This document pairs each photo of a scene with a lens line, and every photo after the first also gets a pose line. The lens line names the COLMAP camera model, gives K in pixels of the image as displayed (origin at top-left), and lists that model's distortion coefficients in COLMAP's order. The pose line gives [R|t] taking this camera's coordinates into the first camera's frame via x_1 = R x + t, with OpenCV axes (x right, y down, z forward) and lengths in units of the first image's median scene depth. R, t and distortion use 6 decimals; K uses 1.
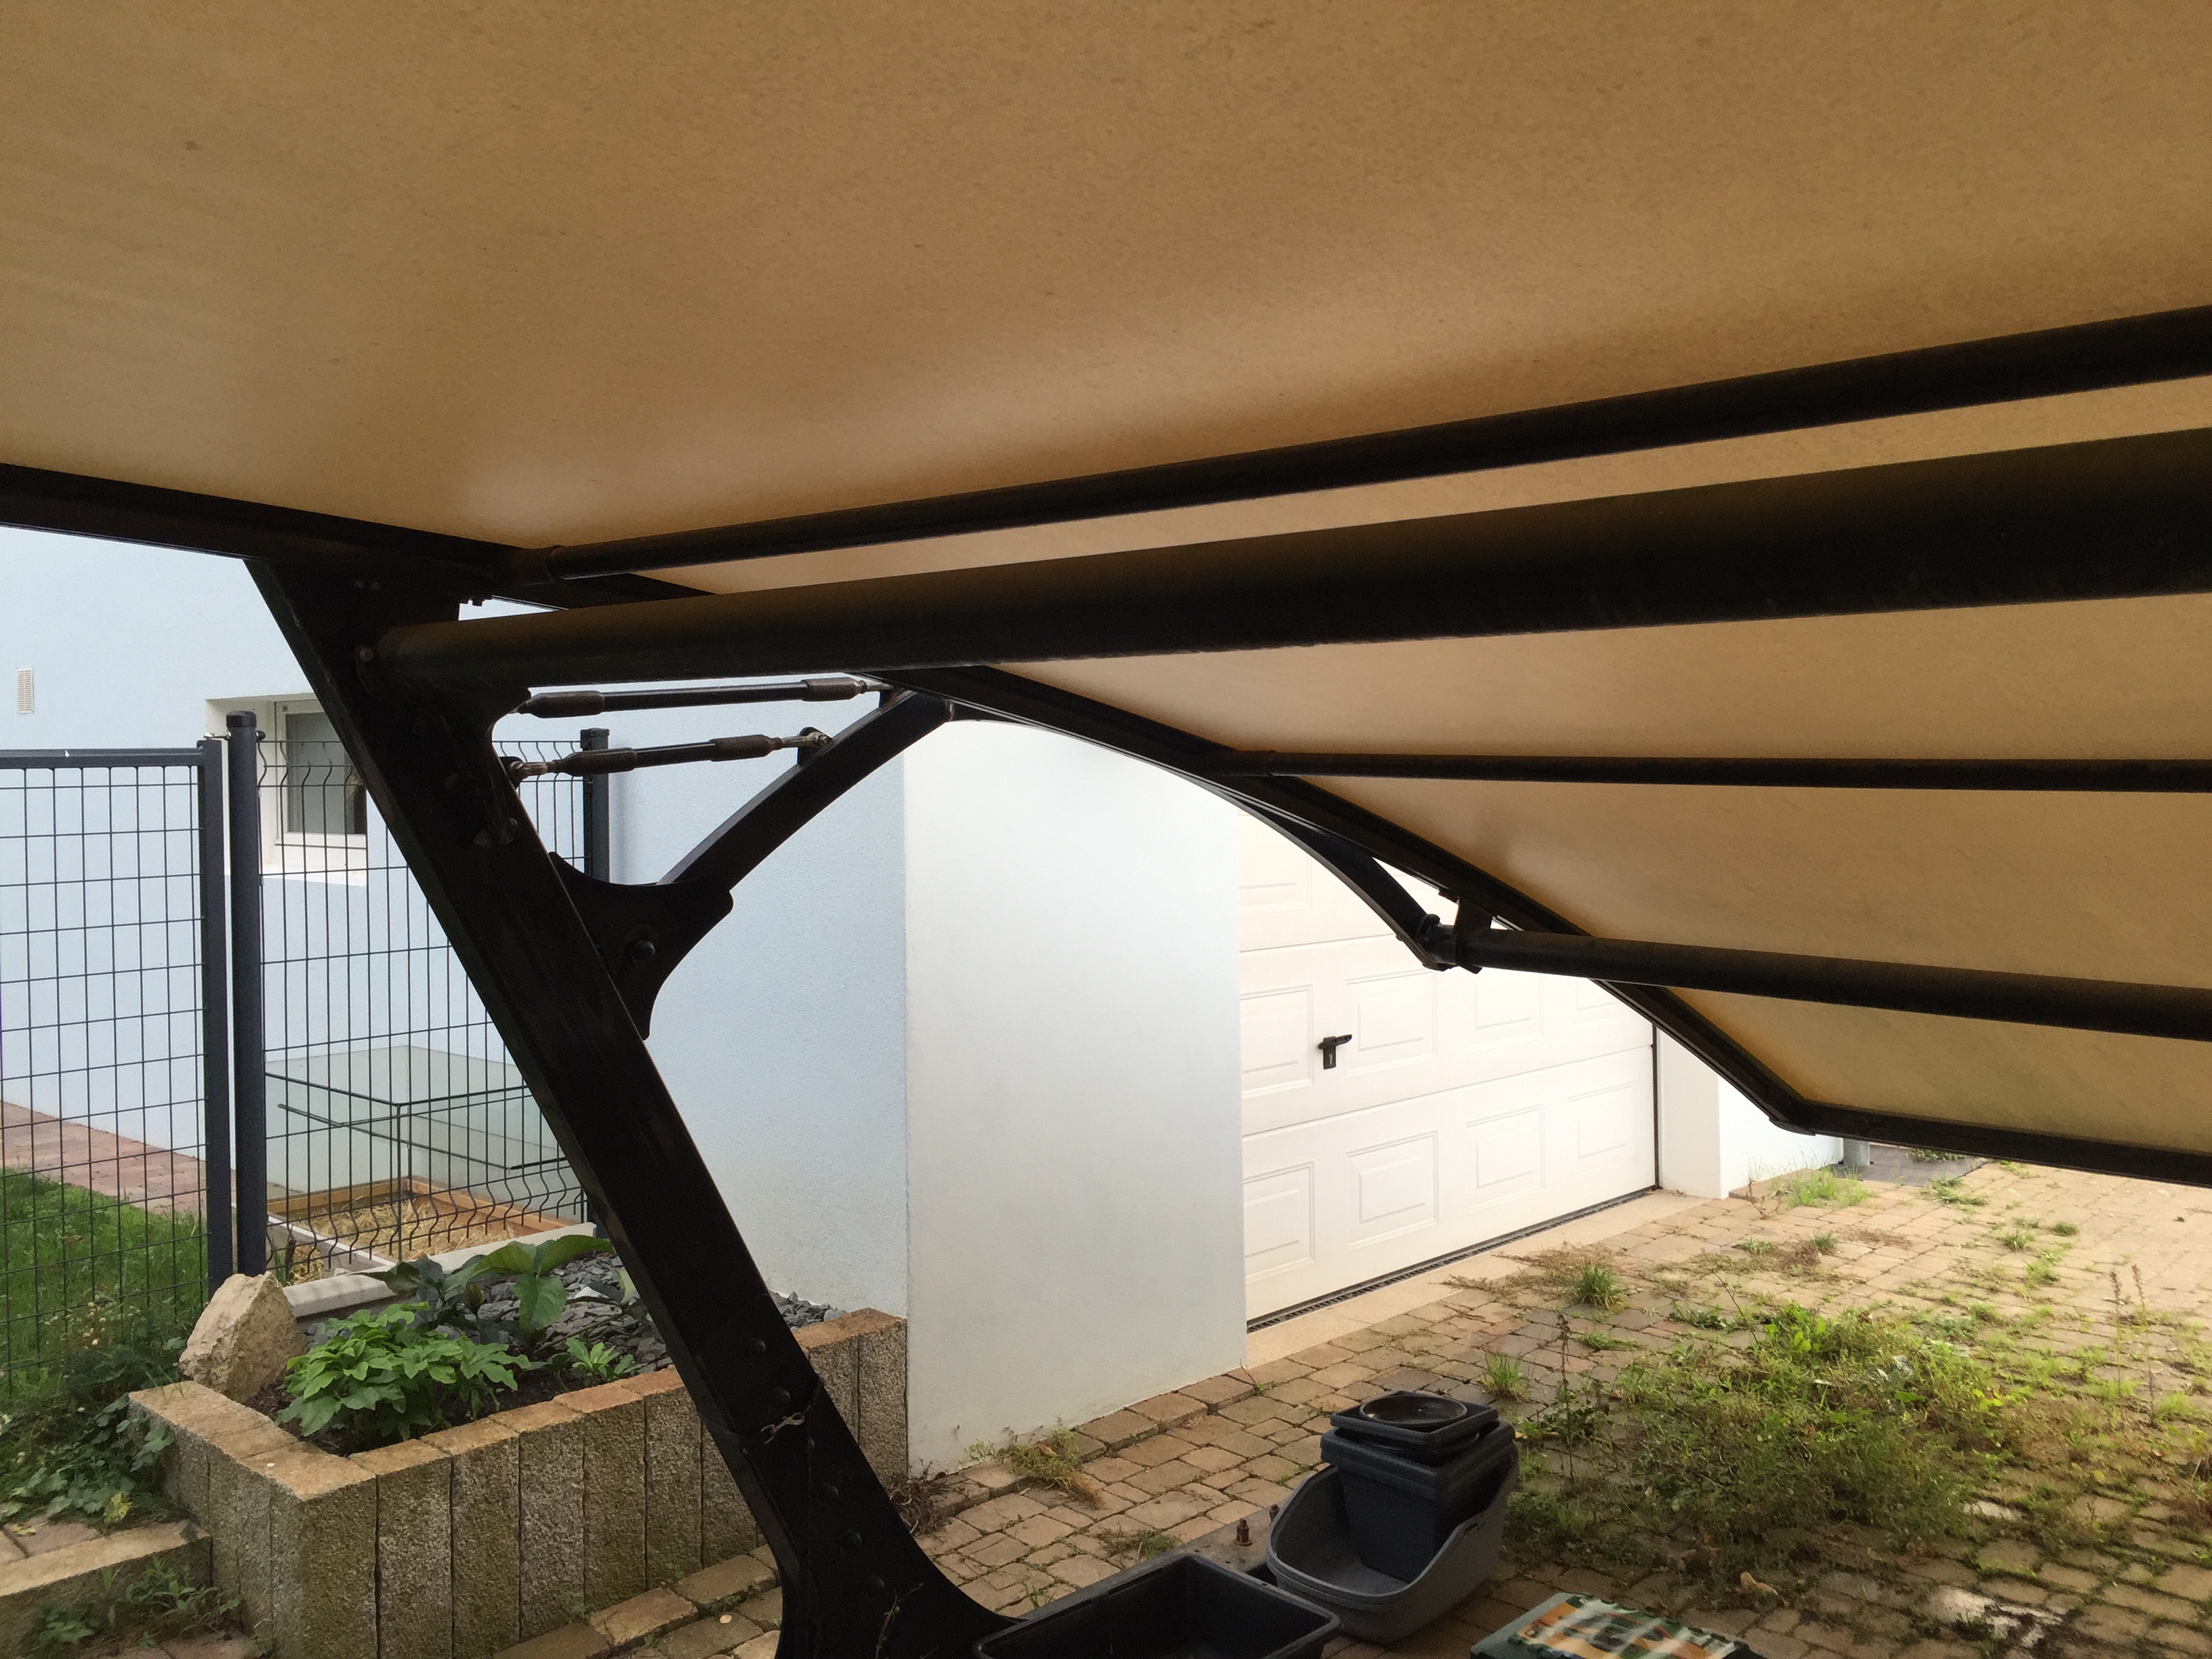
lens RADIAL K [[1899.9, 0, 1113.5], [0, 1899.9, 770.0], [0, 0, 1]] dist [0.089324, -0.126833]
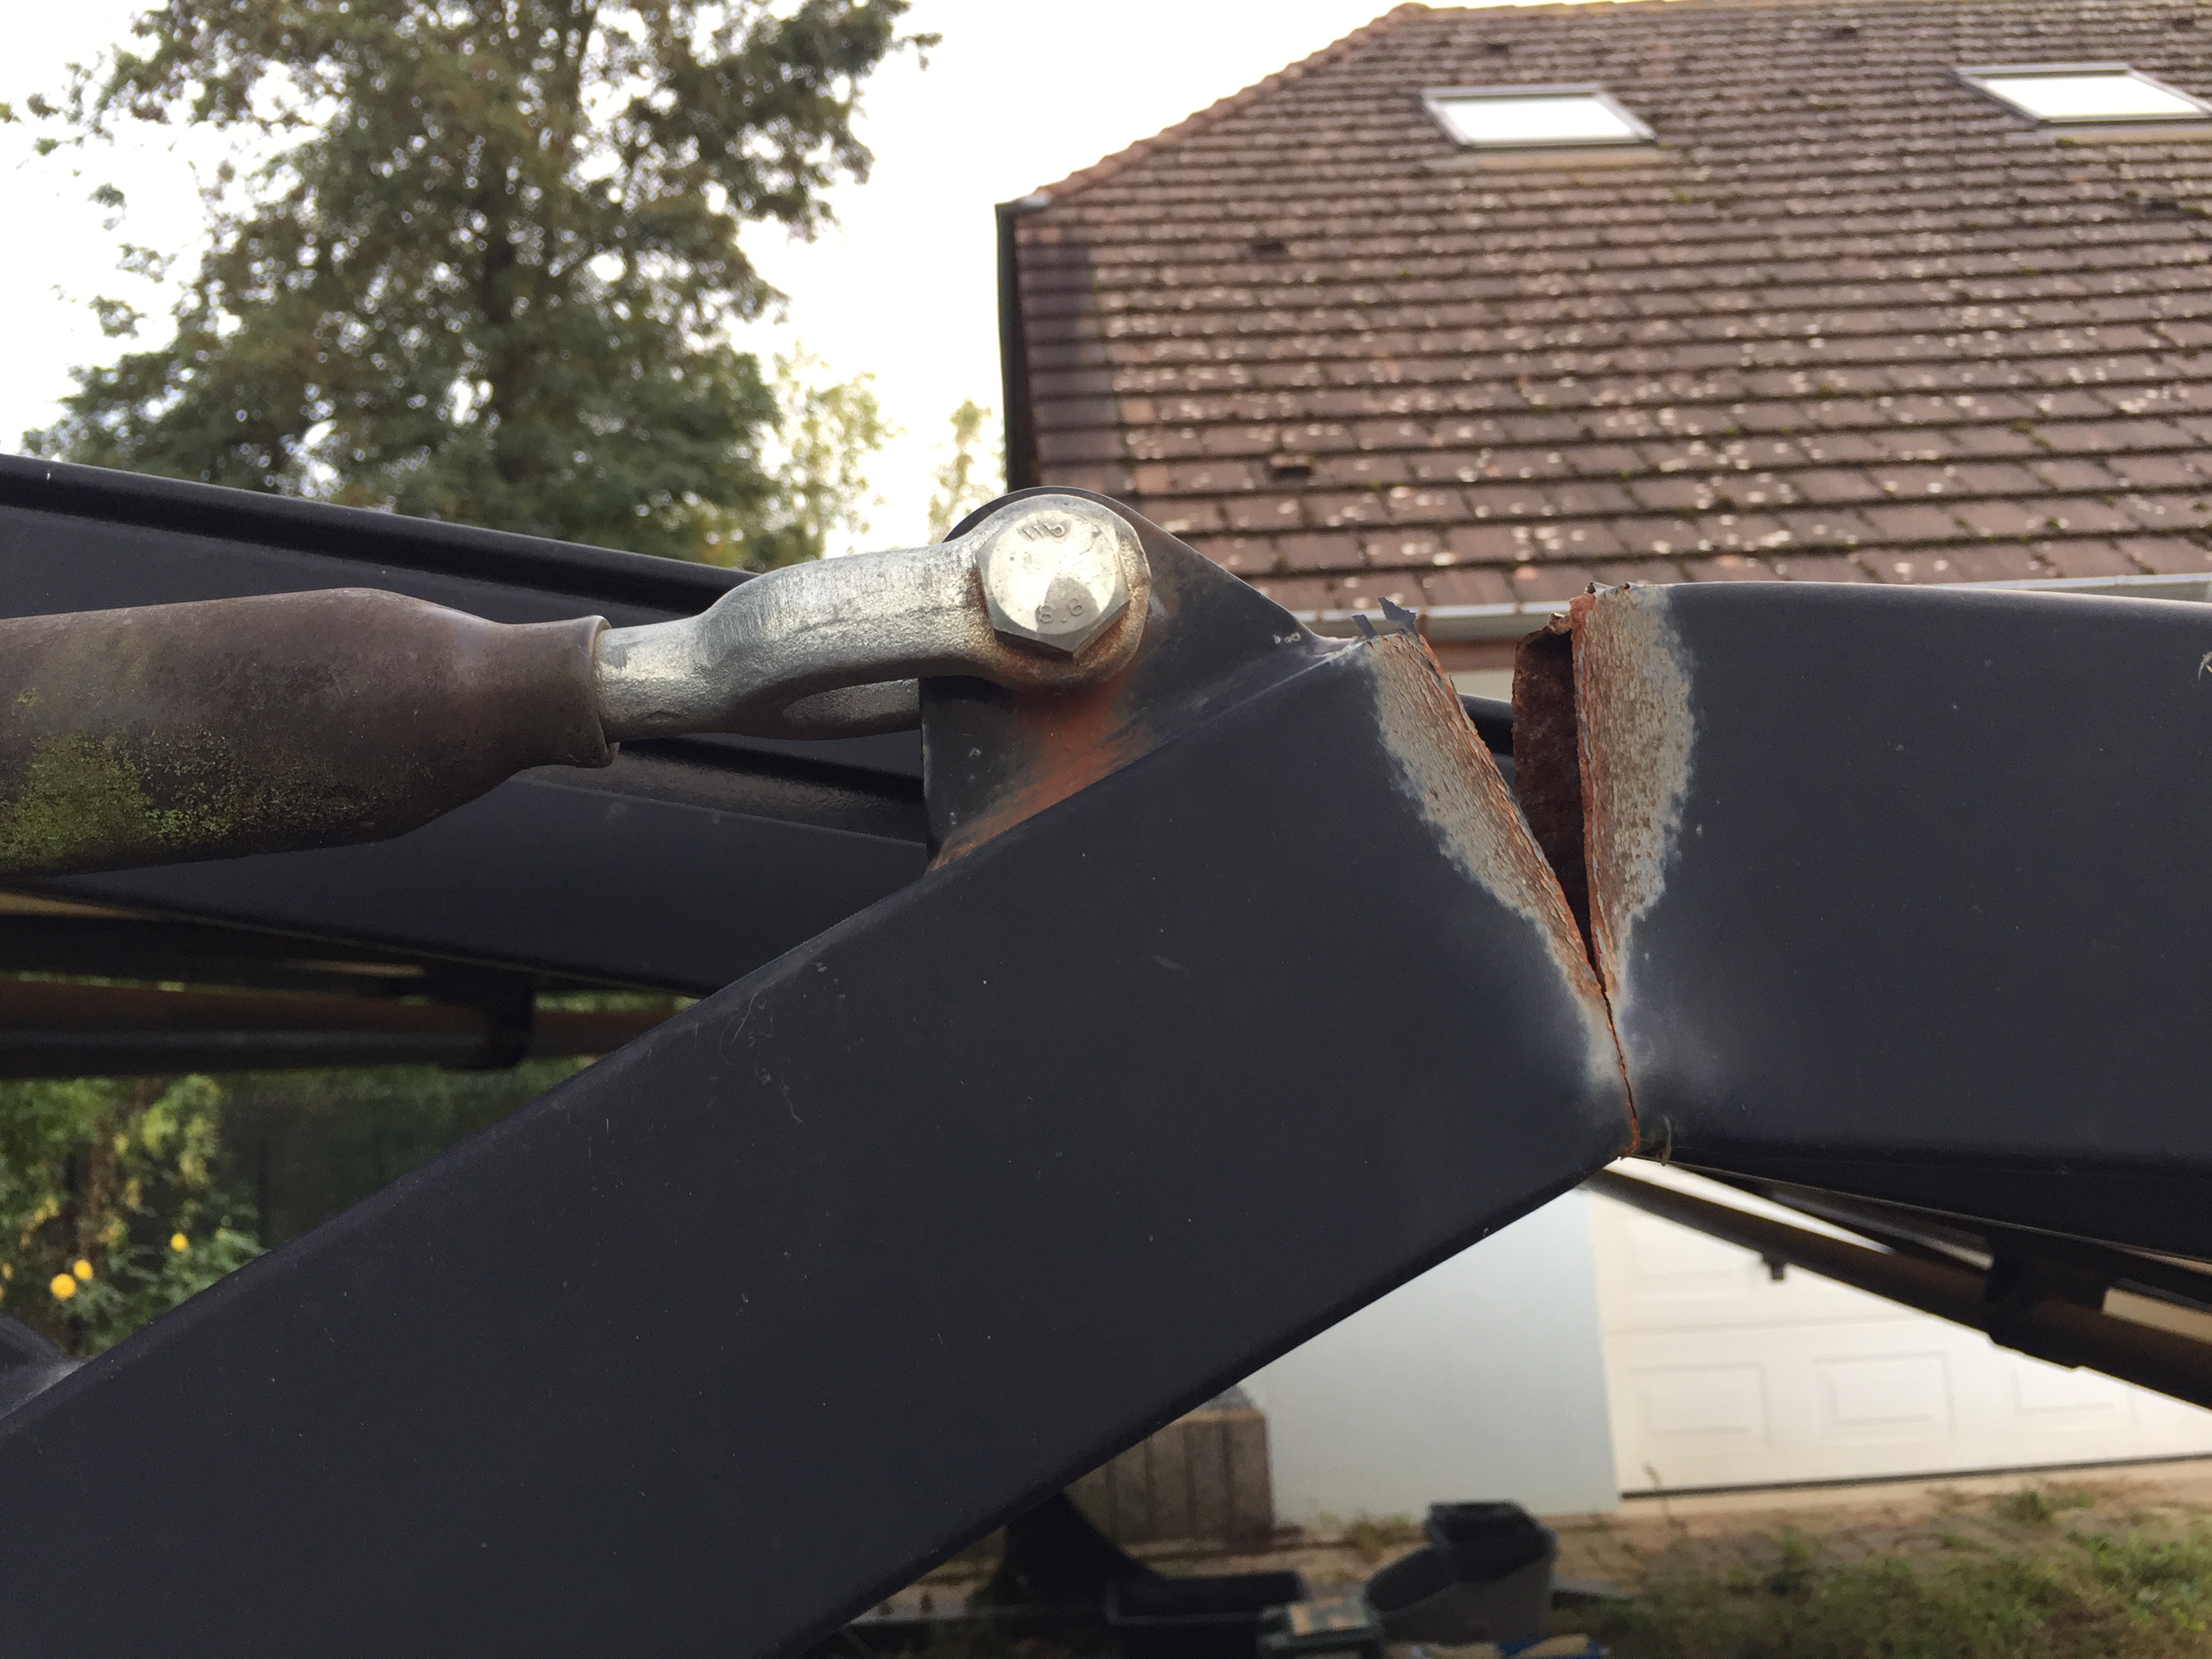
lens RADIAL K [[1899.9, 0, 1113.5], [0, 1899.9, 770.0], [0, 0, 1]] dist [0.089324, -0.126833]
pose [[0.709624, -0.131016, -0.692292, 0.775709], [0.049598, 0.989411, -0.136406, -0.015806], [0.702833, 0.062460, 0.708607, -0.164095]]
